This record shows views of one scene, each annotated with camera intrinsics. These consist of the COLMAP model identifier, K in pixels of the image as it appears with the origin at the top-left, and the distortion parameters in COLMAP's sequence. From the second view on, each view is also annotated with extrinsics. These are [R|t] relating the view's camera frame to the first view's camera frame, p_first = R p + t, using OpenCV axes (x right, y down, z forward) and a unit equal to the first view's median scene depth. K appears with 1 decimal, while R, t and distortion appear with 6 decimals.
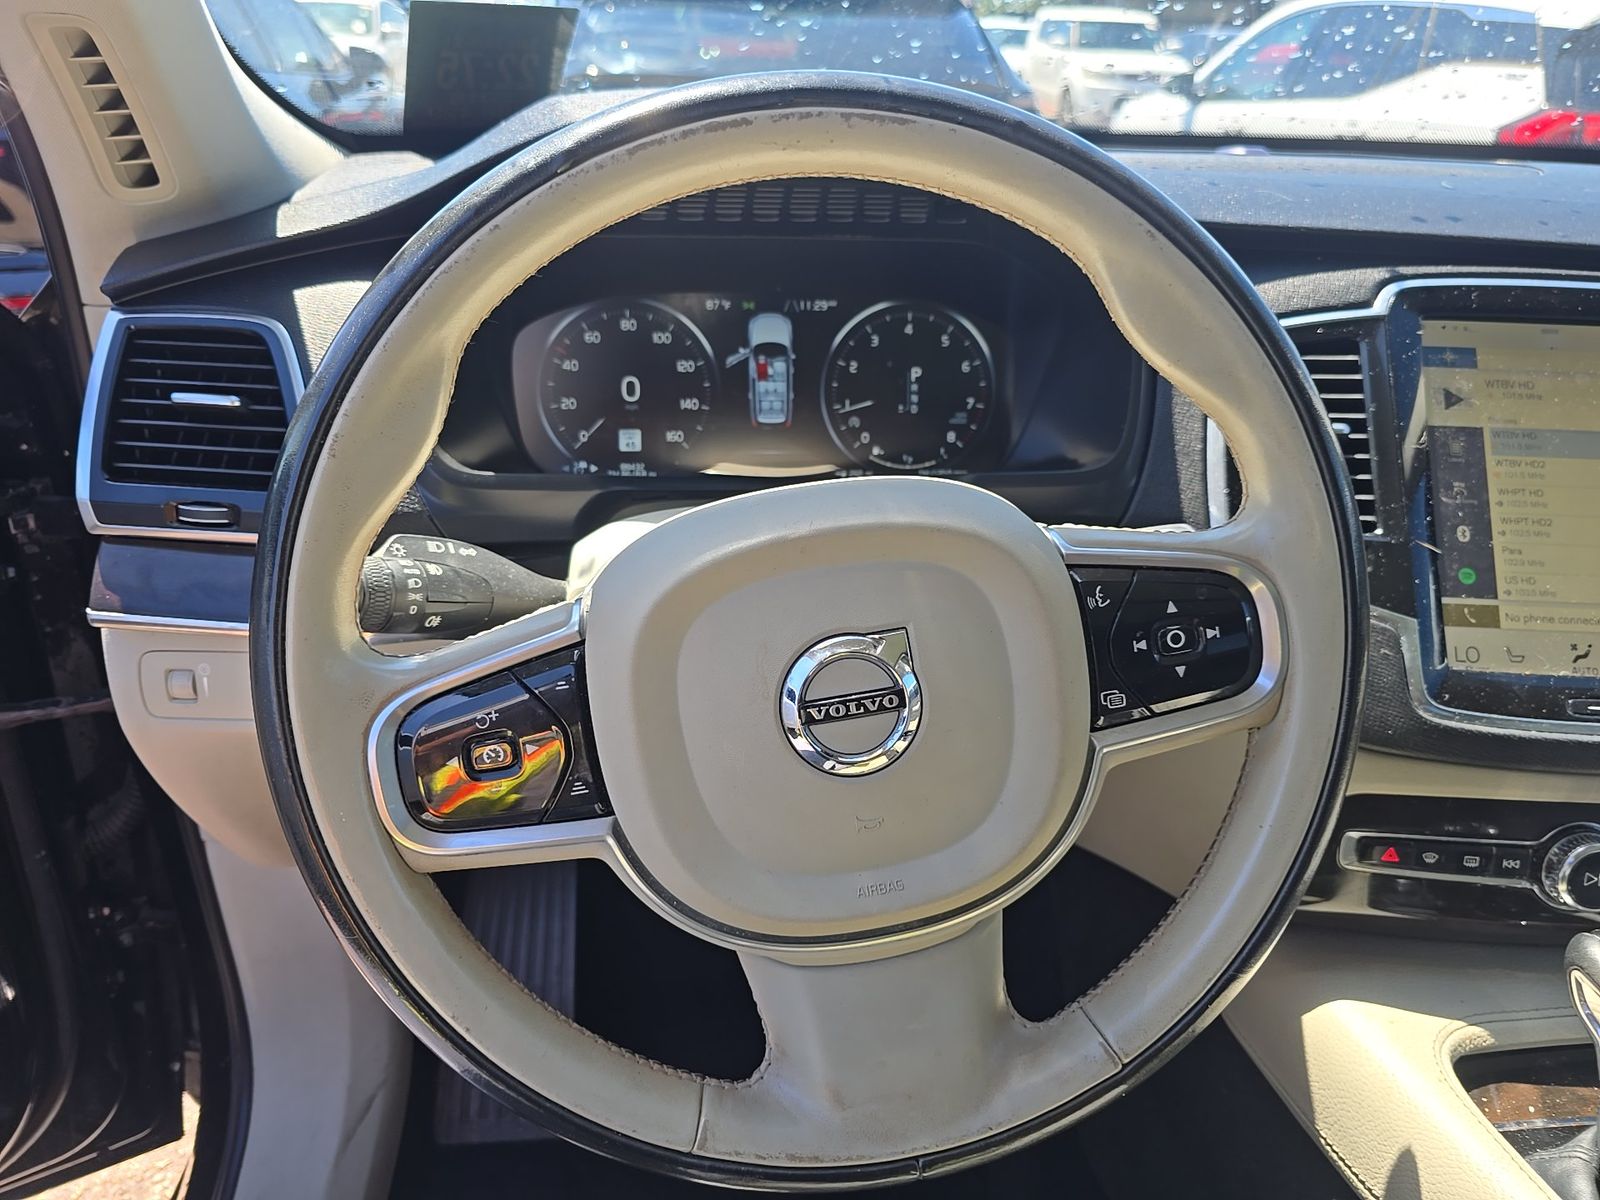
lens RADIAL K [[1052.1, 0, 800.0], [0, 1052.1, 600.0], [0, 0, 1]] dist [0.056541, -0.074116]
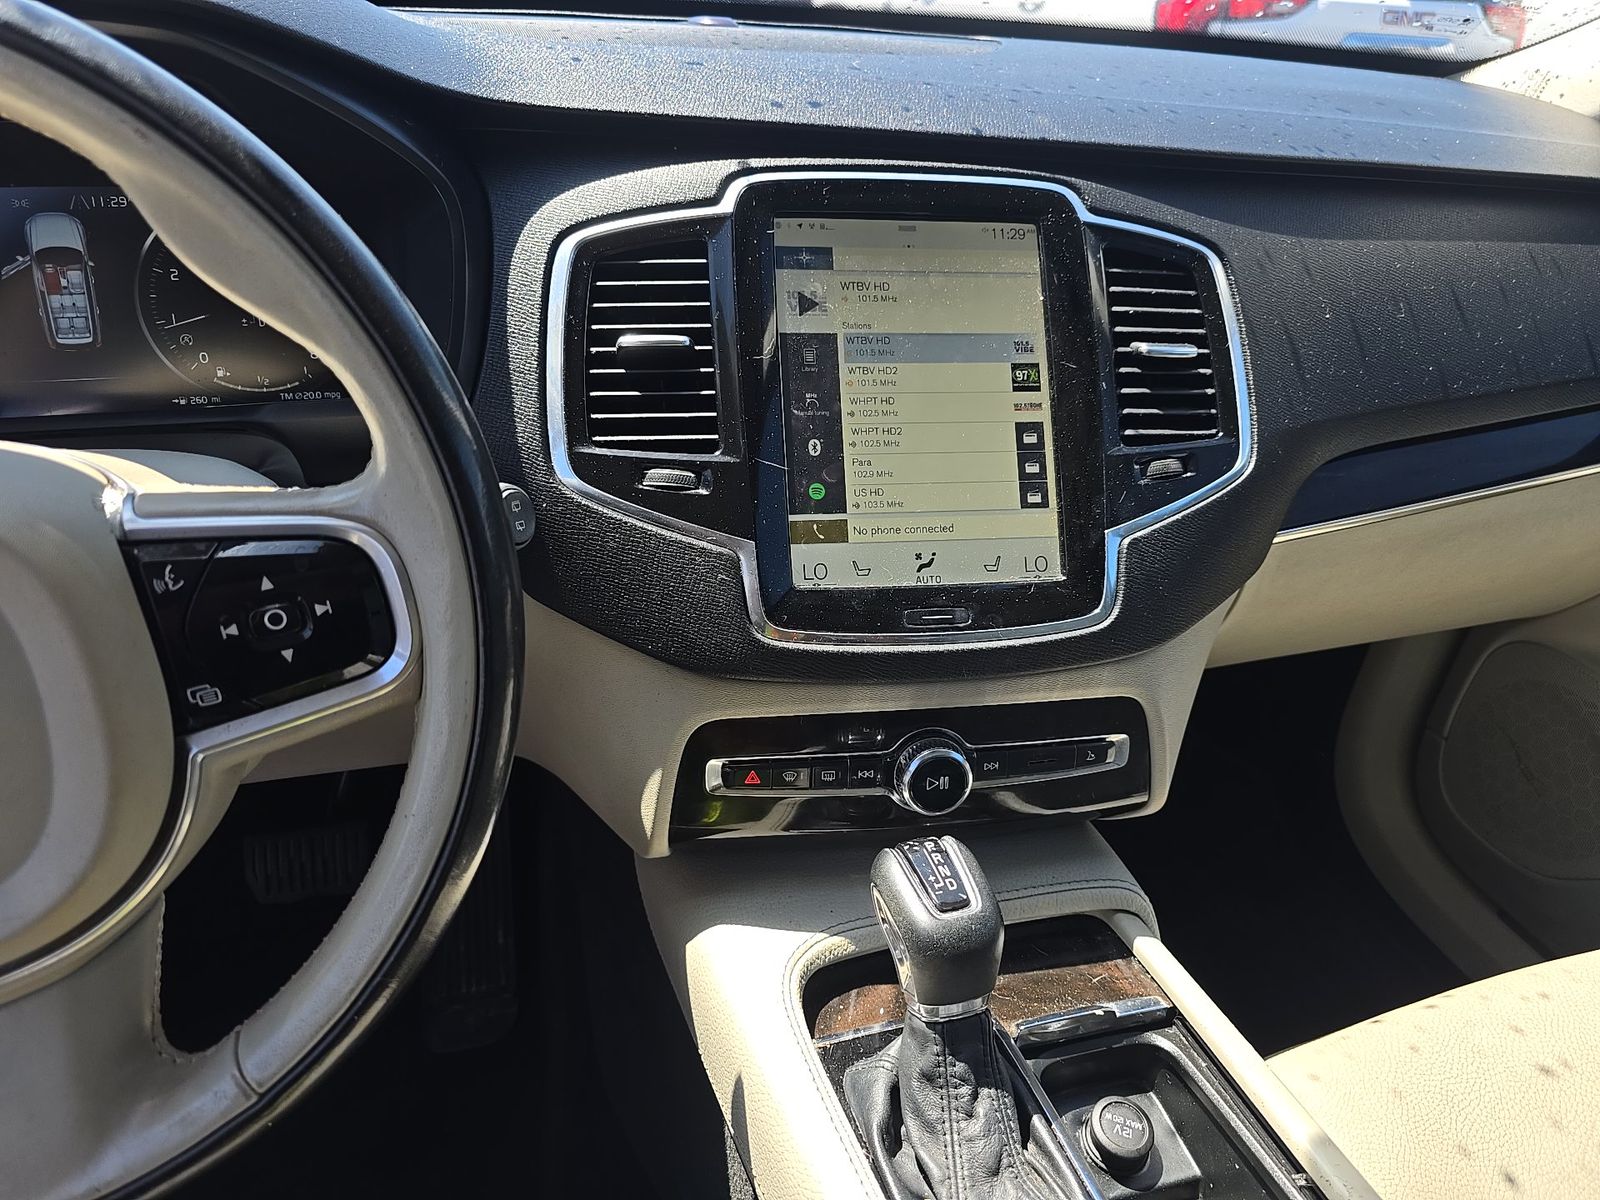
lens RADIAL K [[1052.1, 0, 800.0], [0, 1052.1, 600.0], [0, 0, 1]] dist [0.056541, -0.074116]
pose [[0.975852, -0.082827, 0.202121, 0.402032], [0.060109, 0.991422, 0.116060, -0.035965], [-0.210000, -0.101108, 0.972459, 0.048633]]
